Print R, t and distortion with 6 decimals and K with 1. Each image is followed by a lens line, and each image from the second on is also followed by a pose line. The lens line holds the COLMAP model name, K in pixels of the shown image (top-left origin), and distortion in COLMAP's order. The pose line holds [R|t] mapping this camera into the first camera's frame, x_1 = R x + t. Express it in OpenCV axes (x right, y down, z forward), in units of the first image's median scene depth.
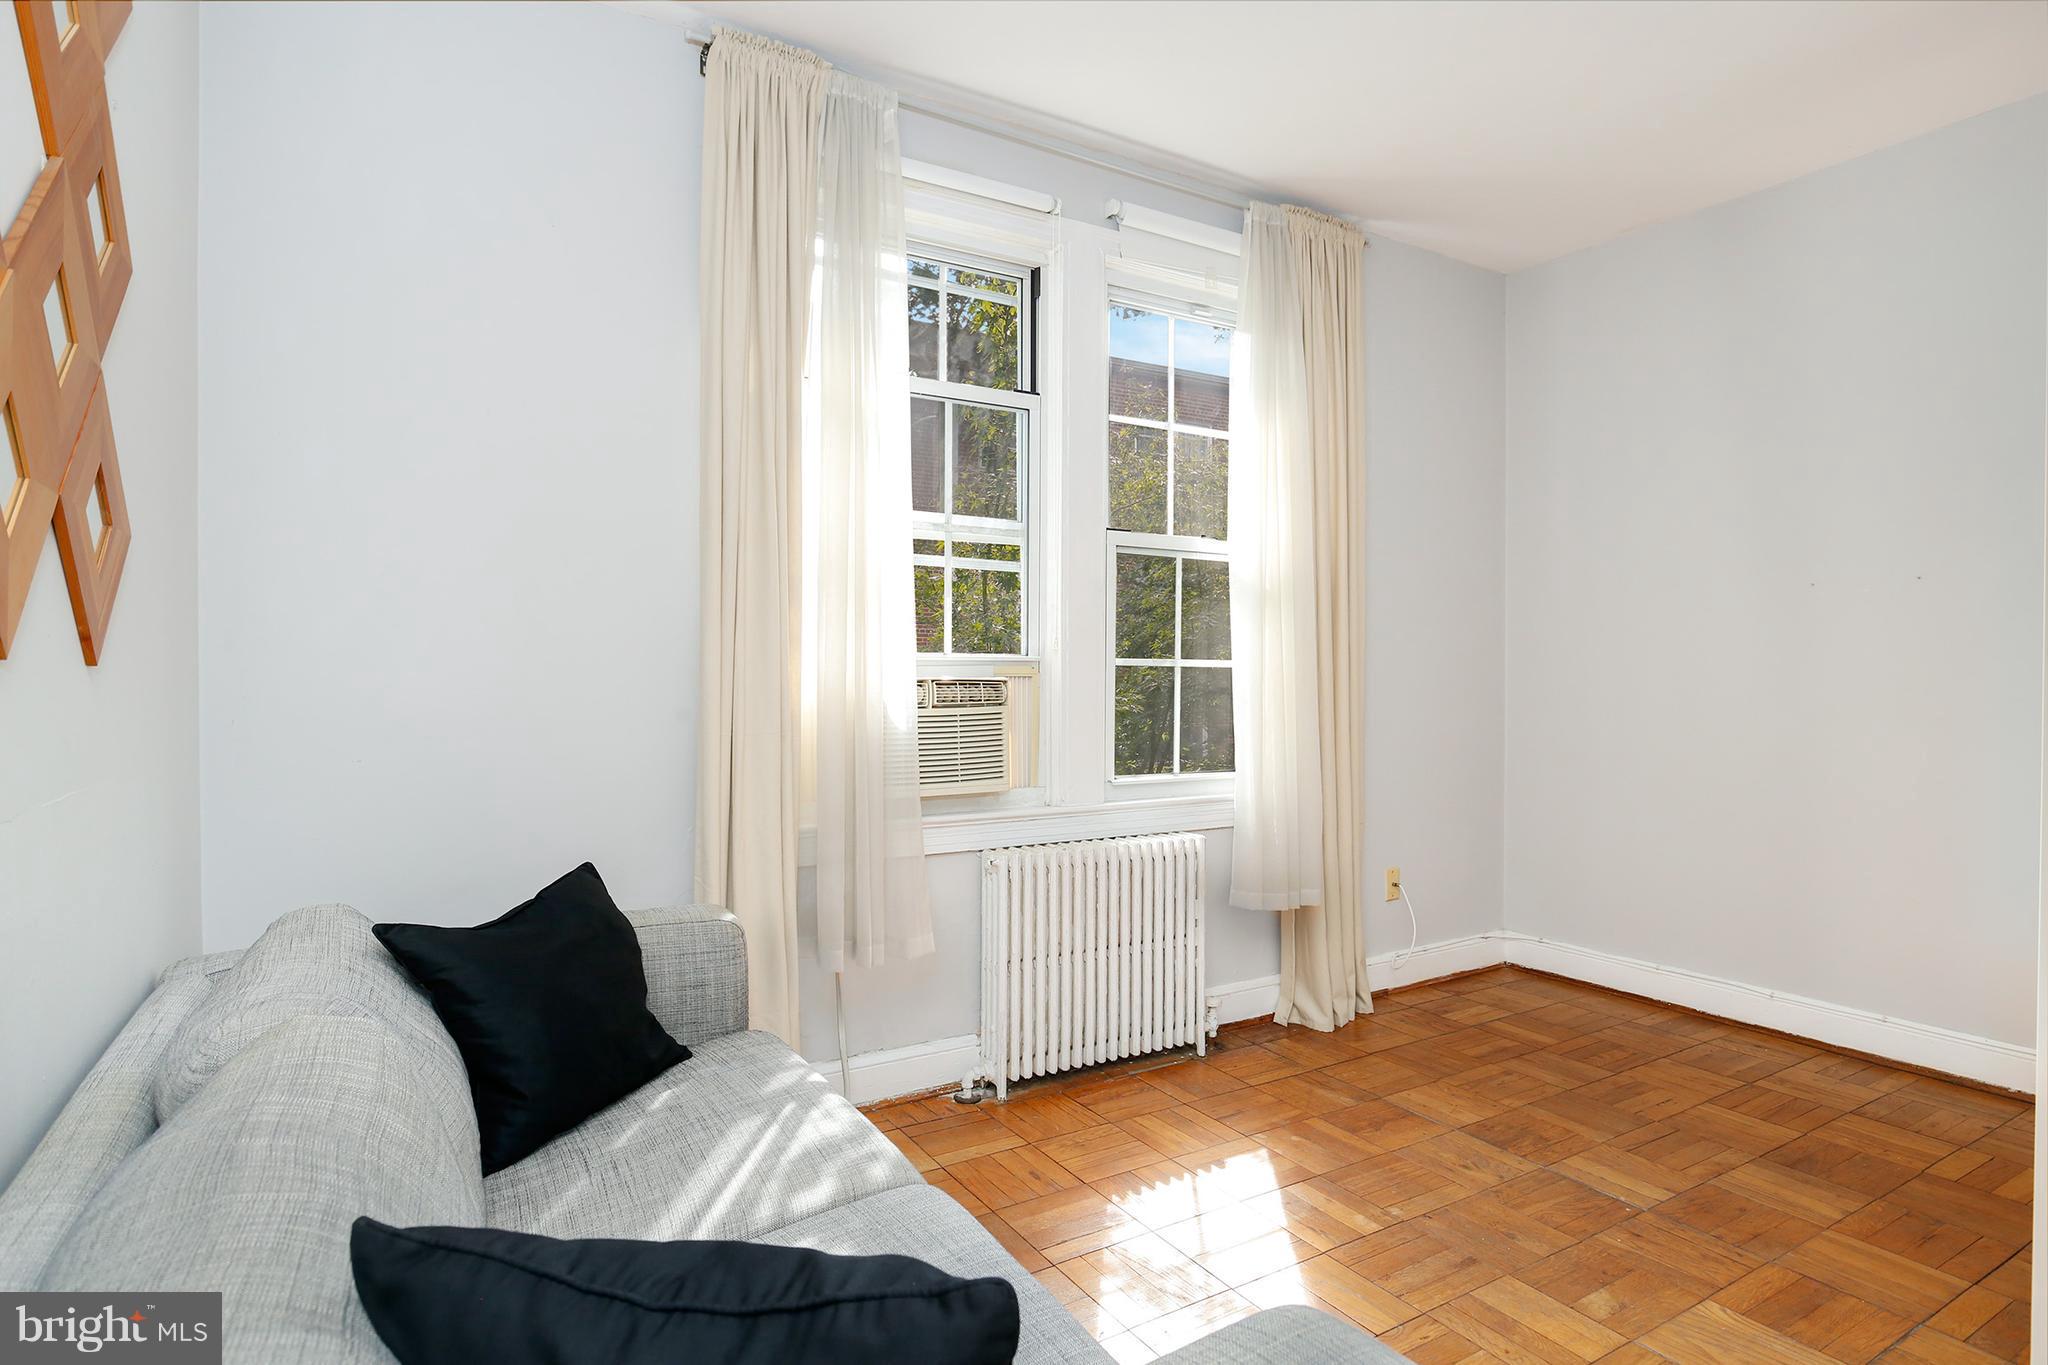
lens RADIAL K [[1045.9, 0, 1024.0], [0, 1045.9, 682.5], [0, 0, 1]] dist [-0.018148, 0.000559]
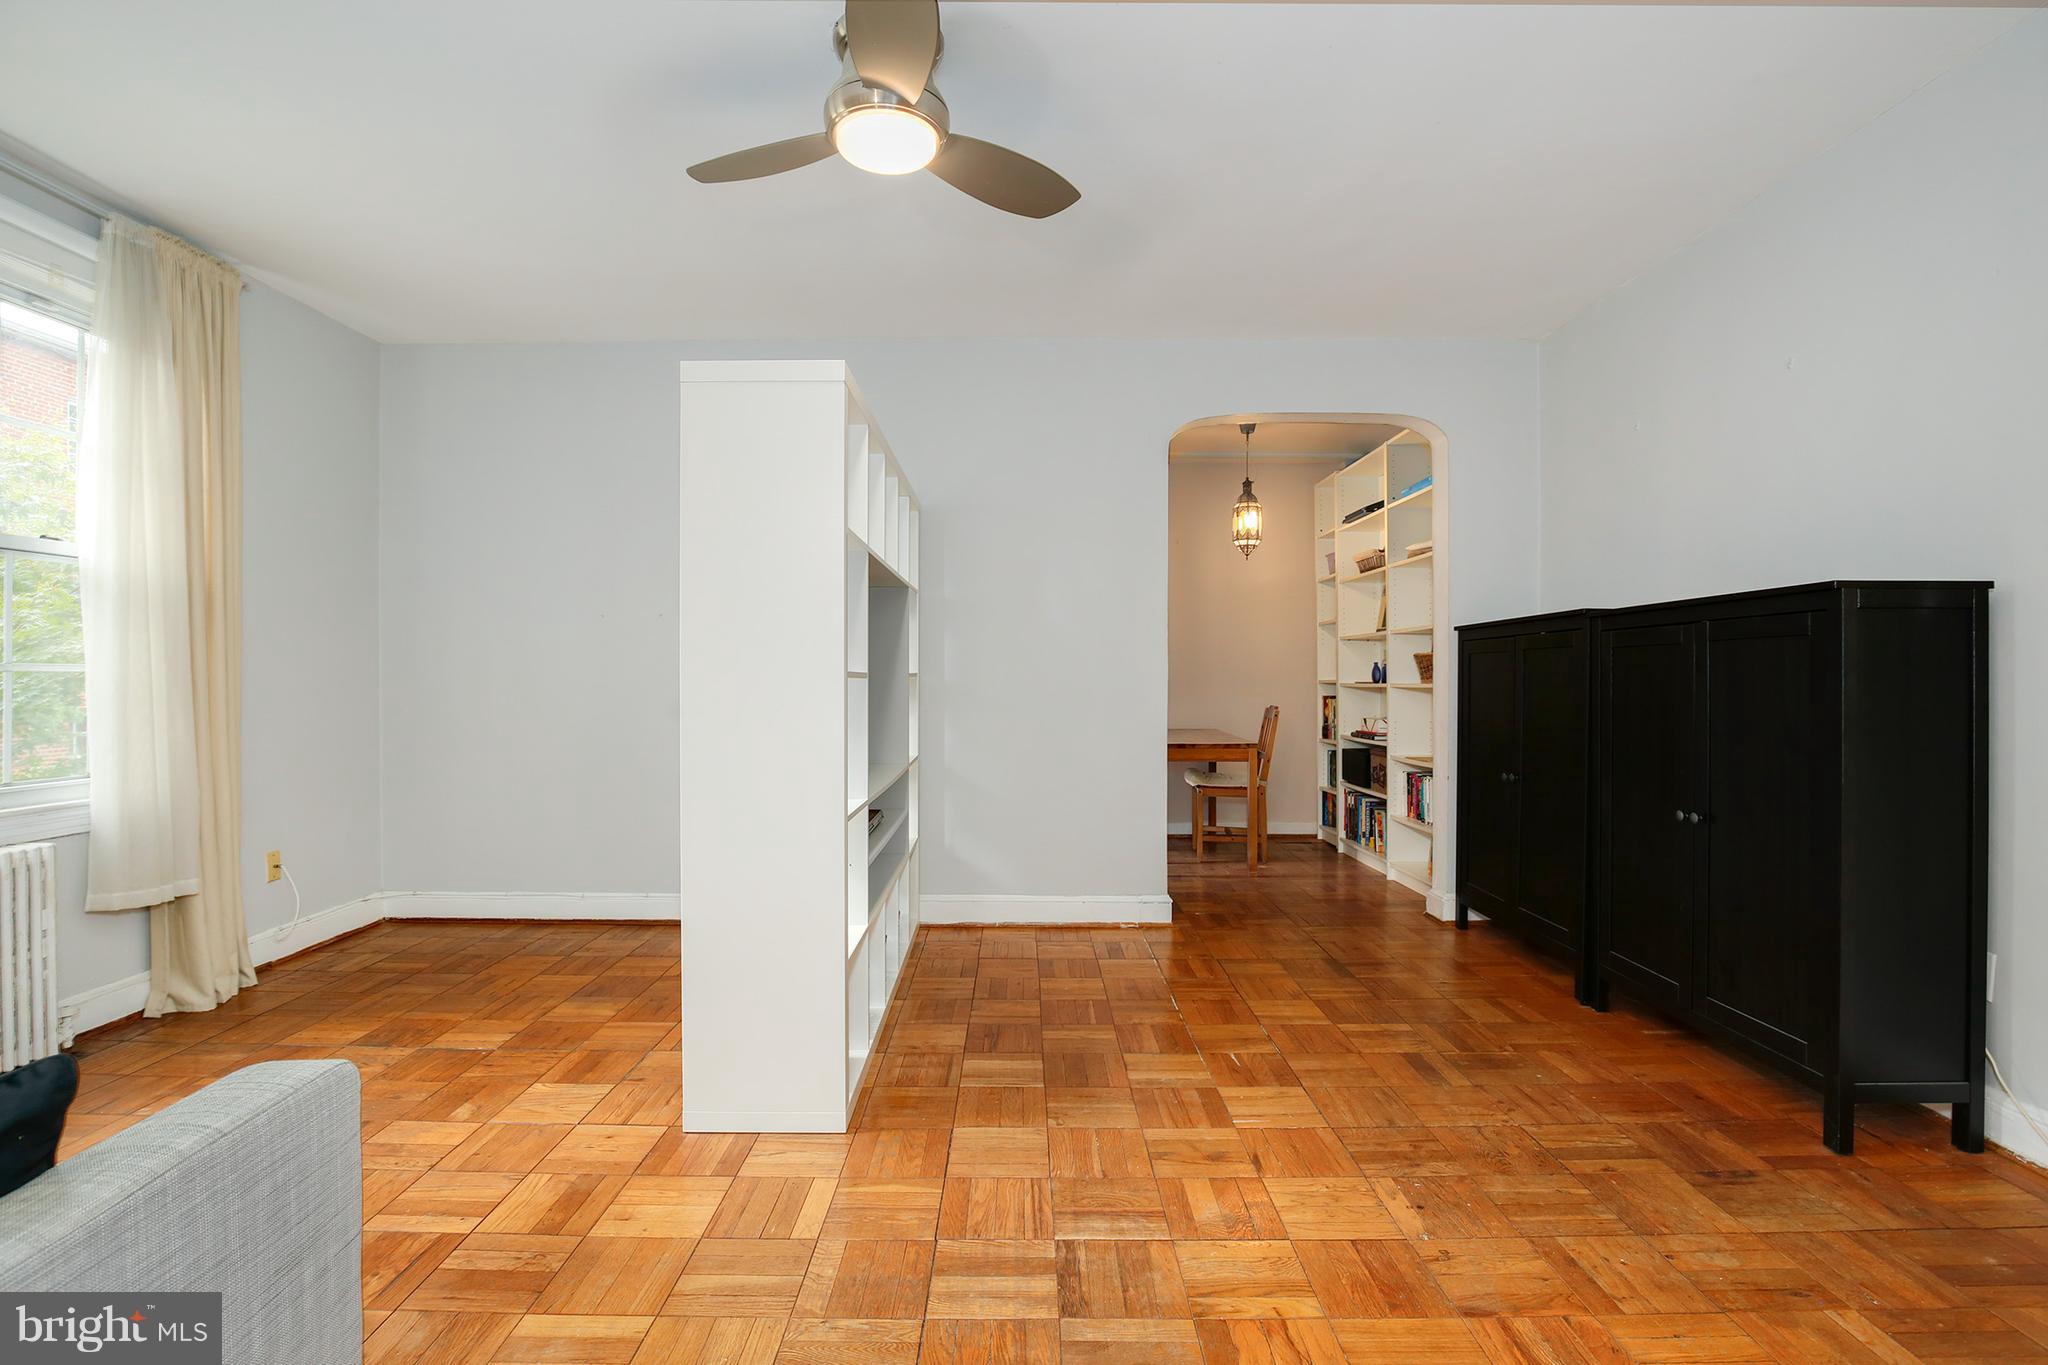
lens RADIAL K [[951.6, 0, 995.1], [0, 951.6, 681.9], [0, 0, 1]] dist [-0.012841, 0.000962]
pose [[0.529455, -0.008137, 0.848299, -0.107185], [0.009357, 0.999949, 0.003751, 0.000822], [-0.848287, 0.005951, 0.529504, -0.215618]]
